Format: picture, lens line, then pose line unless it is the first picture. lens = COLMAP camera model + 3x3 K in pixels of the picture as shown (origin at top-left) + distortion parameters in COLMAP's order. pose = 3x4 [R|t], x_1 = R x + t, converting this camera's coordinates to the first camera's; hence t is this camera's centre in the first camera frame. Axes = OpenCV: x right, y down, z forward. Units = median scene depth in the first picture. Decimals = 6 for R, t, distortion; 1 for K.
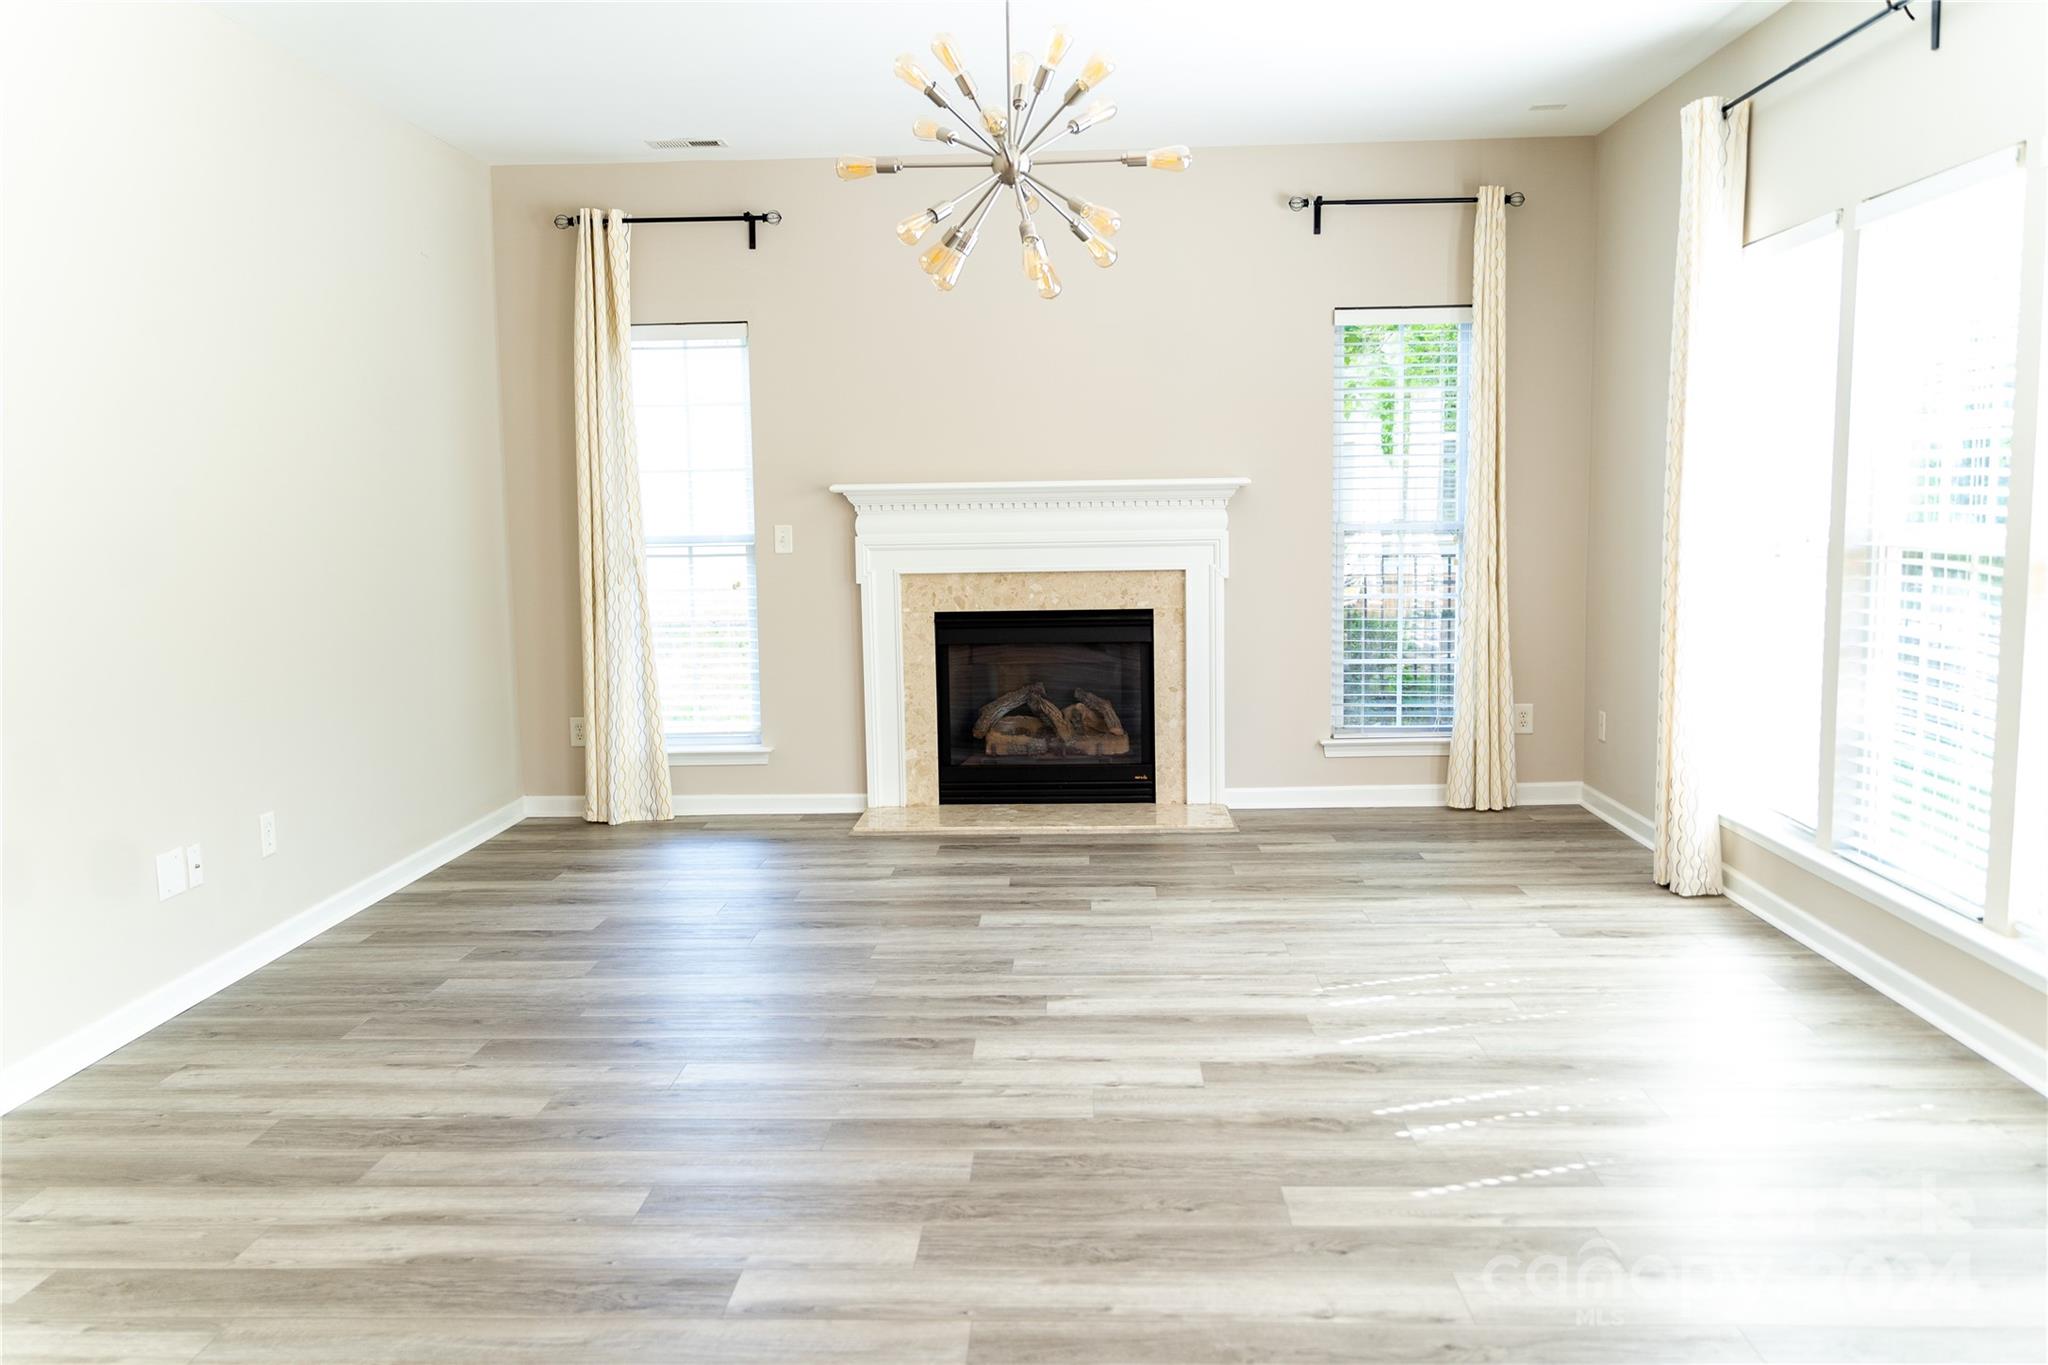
lens RADIAL K [[1670.1, 0, 1024.0], [0, 1670.1, 682.5], [0, 0, 1]] dist [0.001809, -0.005611]
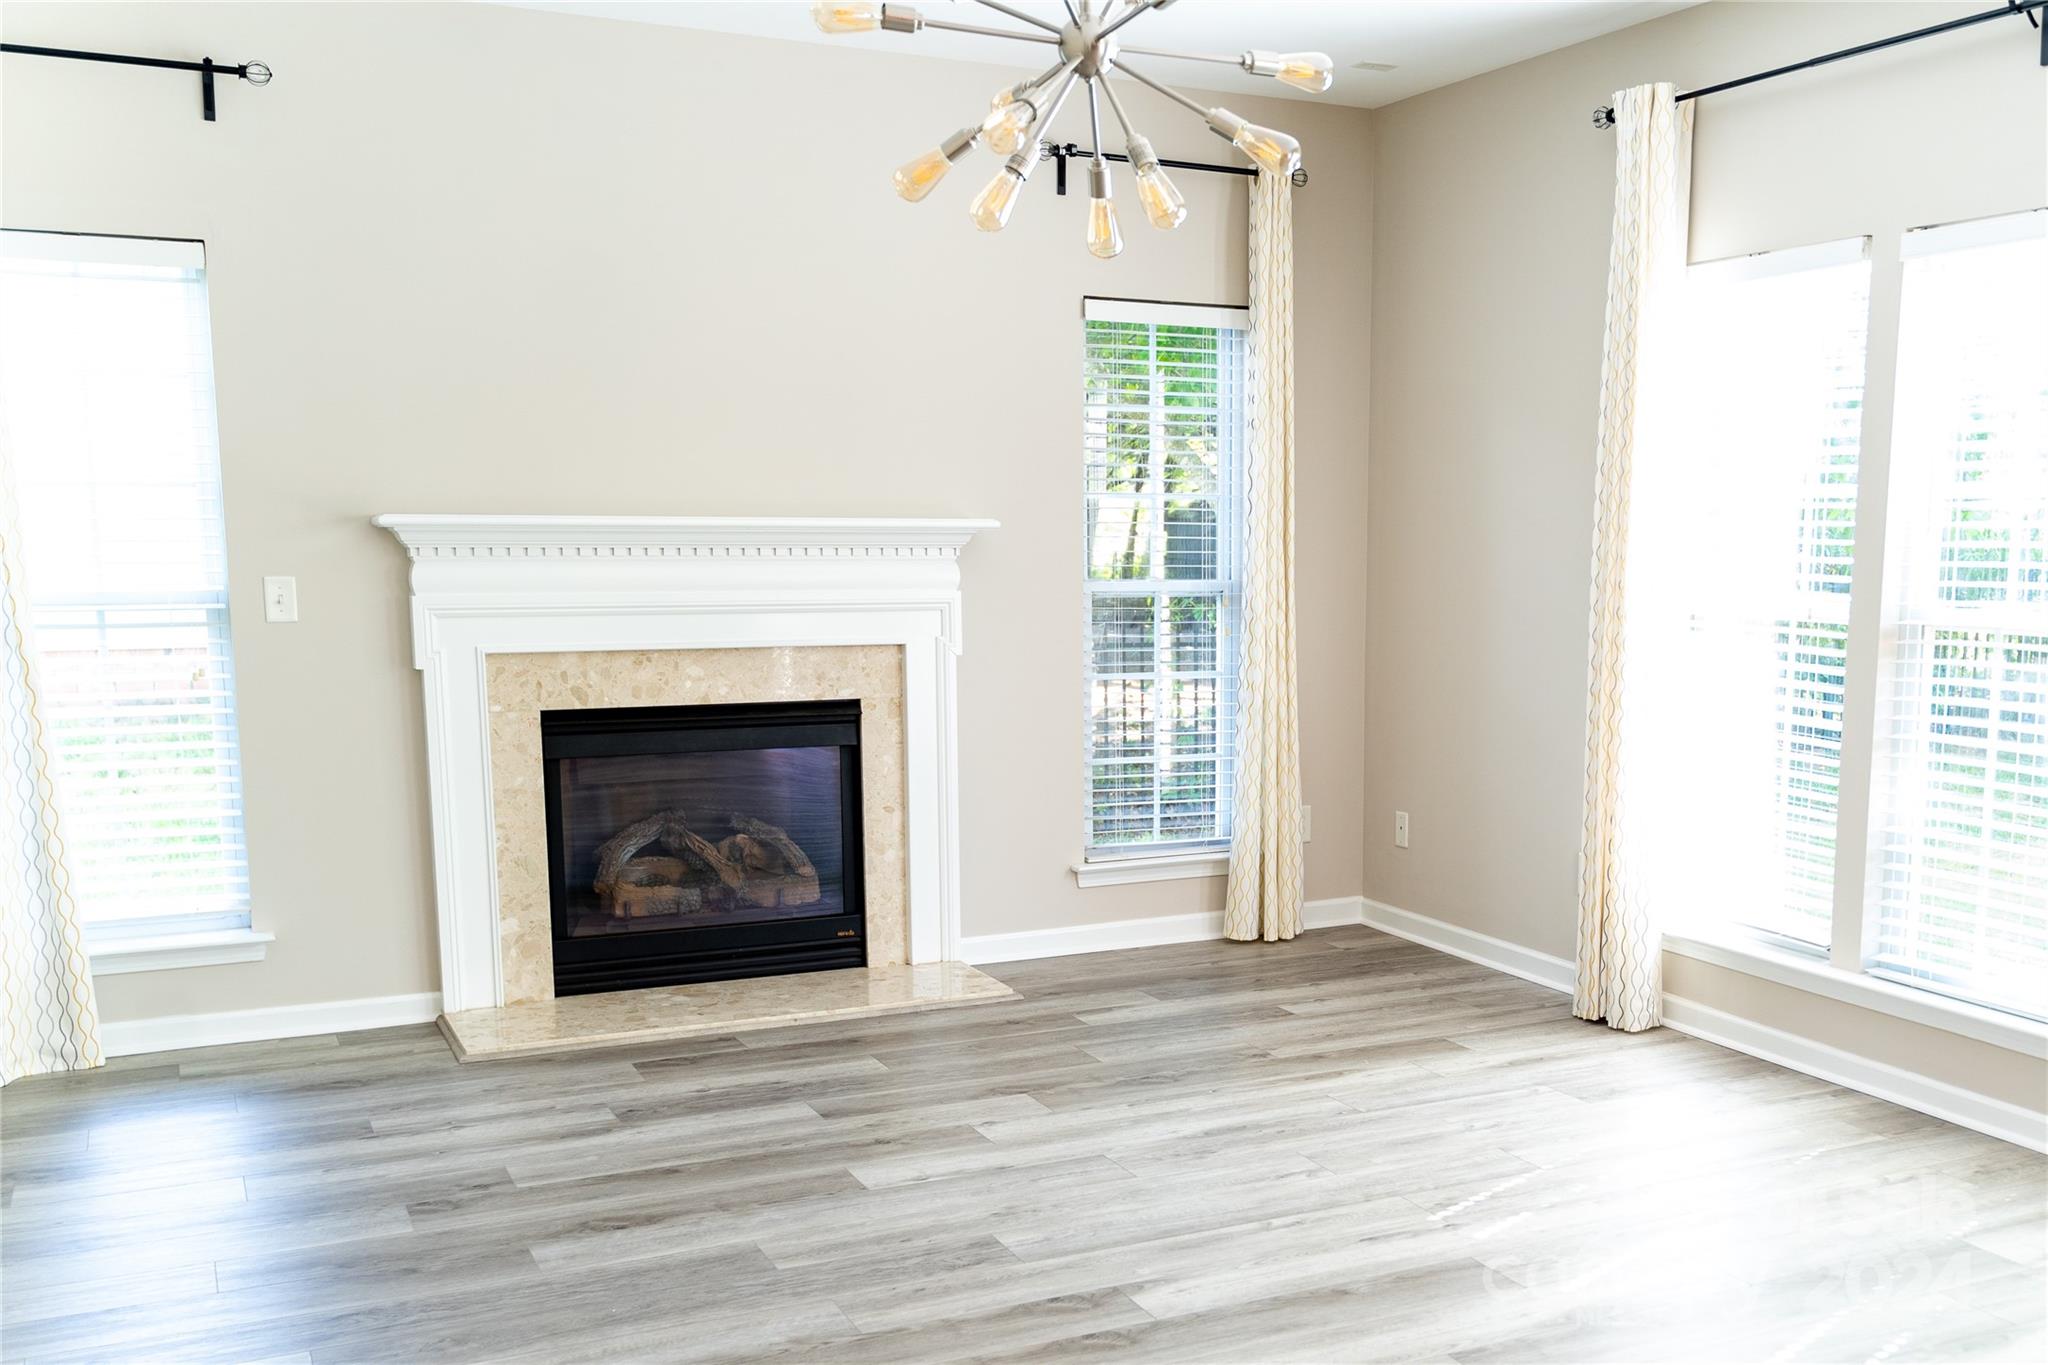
lens RADIAL K [[1998.7, 0, 1233.0], [0, 1998.7, 836.8], [0, 0, 1]] dist [-0.005844, 0.008535]
pose [[0.859396, -0.056373, 0.508194, -0.227432], [0.034146, 0.998012, 0.052964, -0.025189], [-0.510169, -0.028165, 0.859613, 0.178833]]
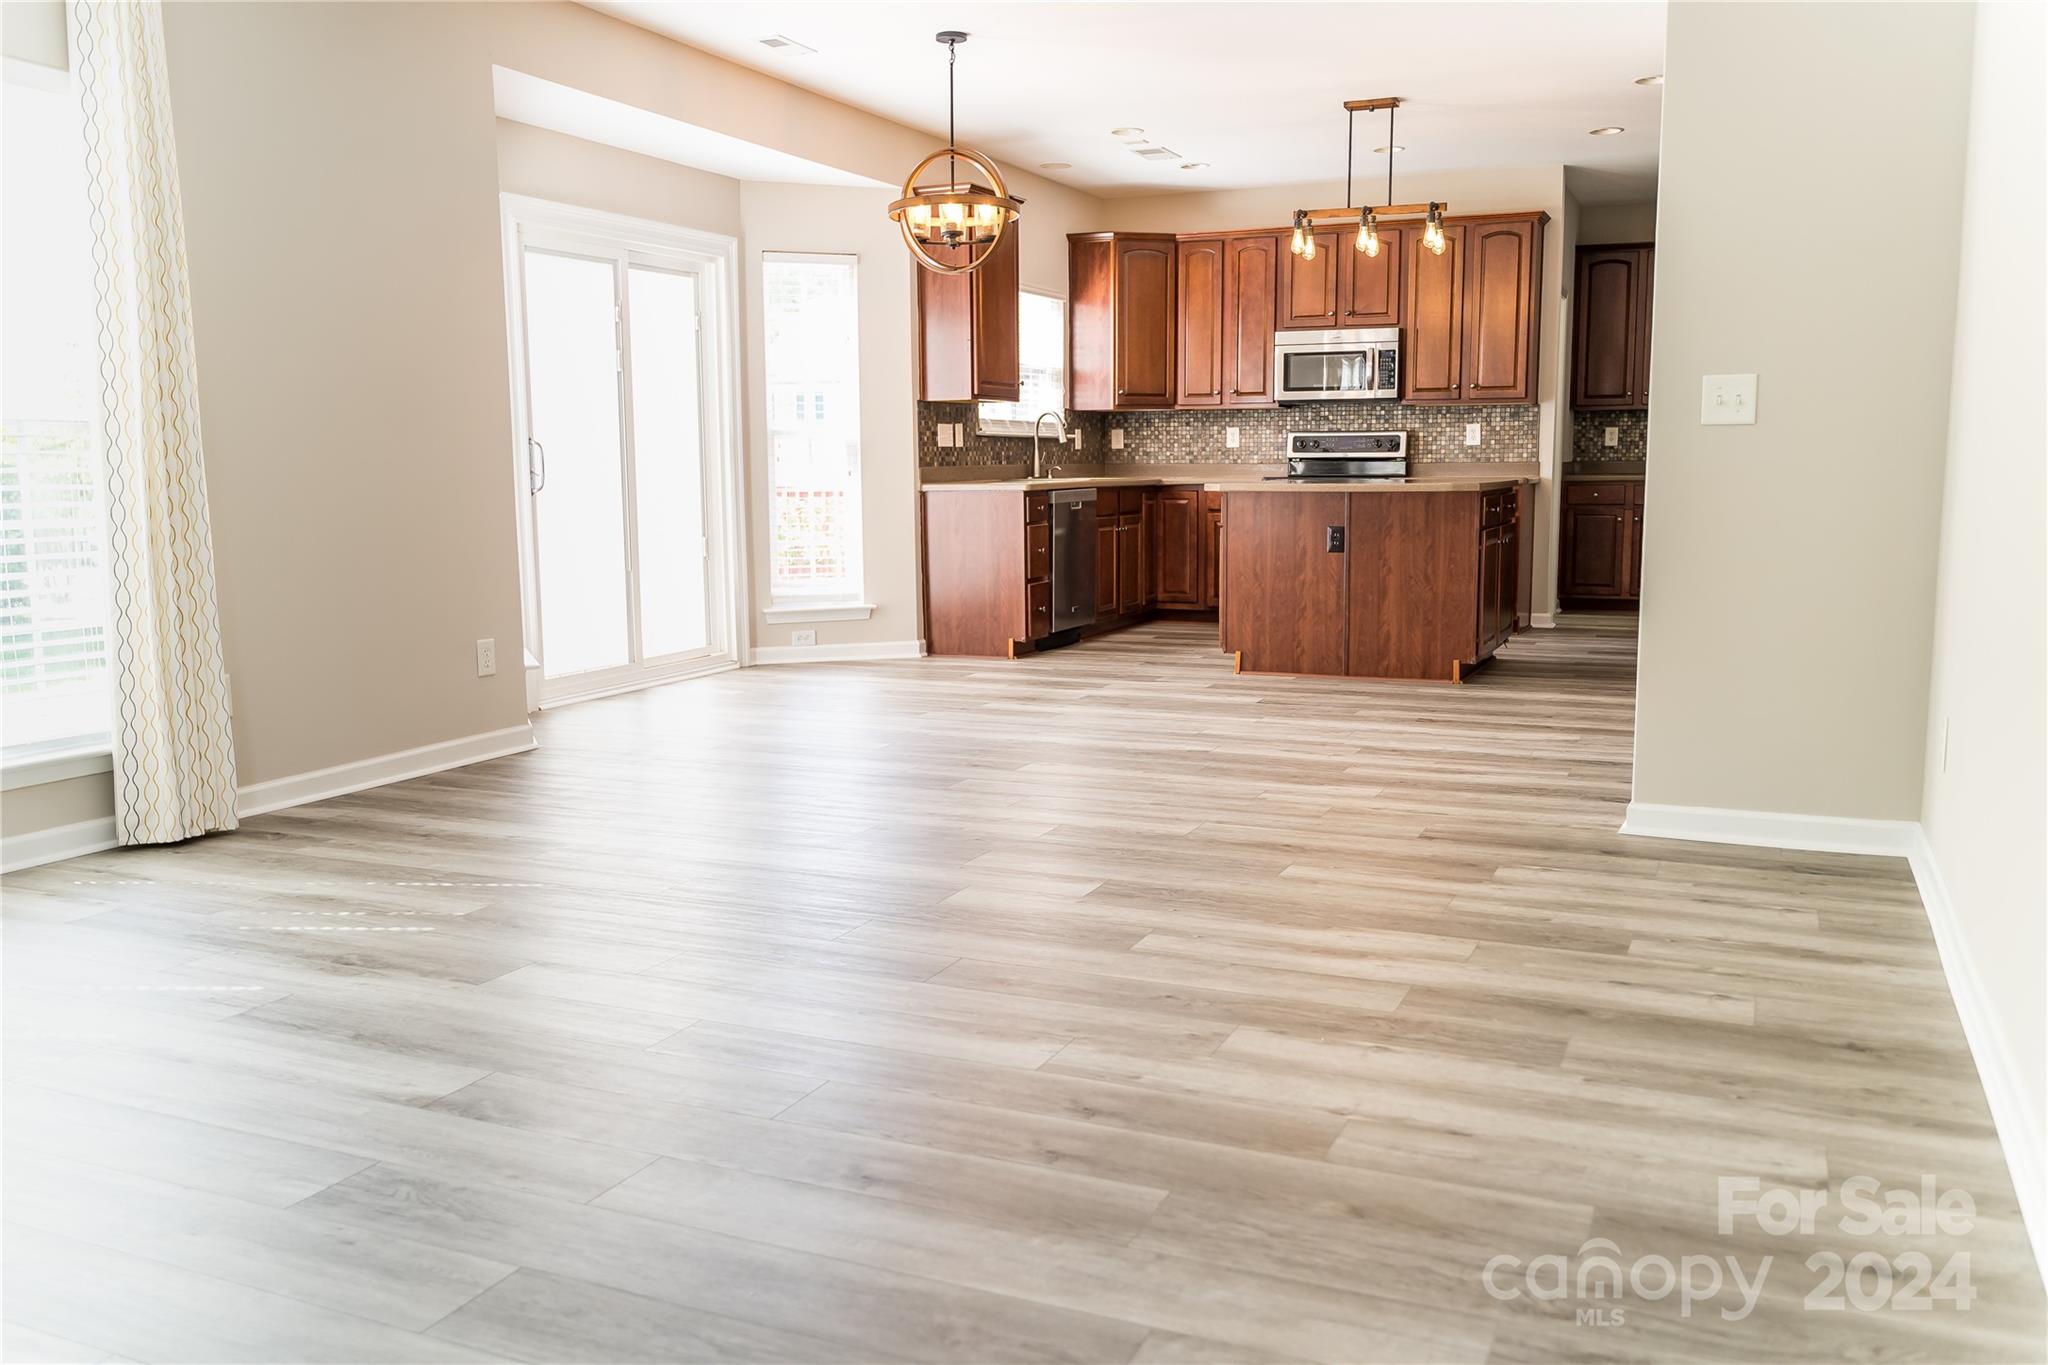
lens RADIAL K [[1670.1, 0, 1024.0], [0, 1670.1, 682.5], [0, 0, 1]] dist [0.001809, -0.005611]
pose [[-0.925675, -0.024458, 0.377529, -0.264669], [0.065101, 0.972725, 0.222639, -0.052499], [-0.372678, 0.230669, -0.898834, 0.918295]]
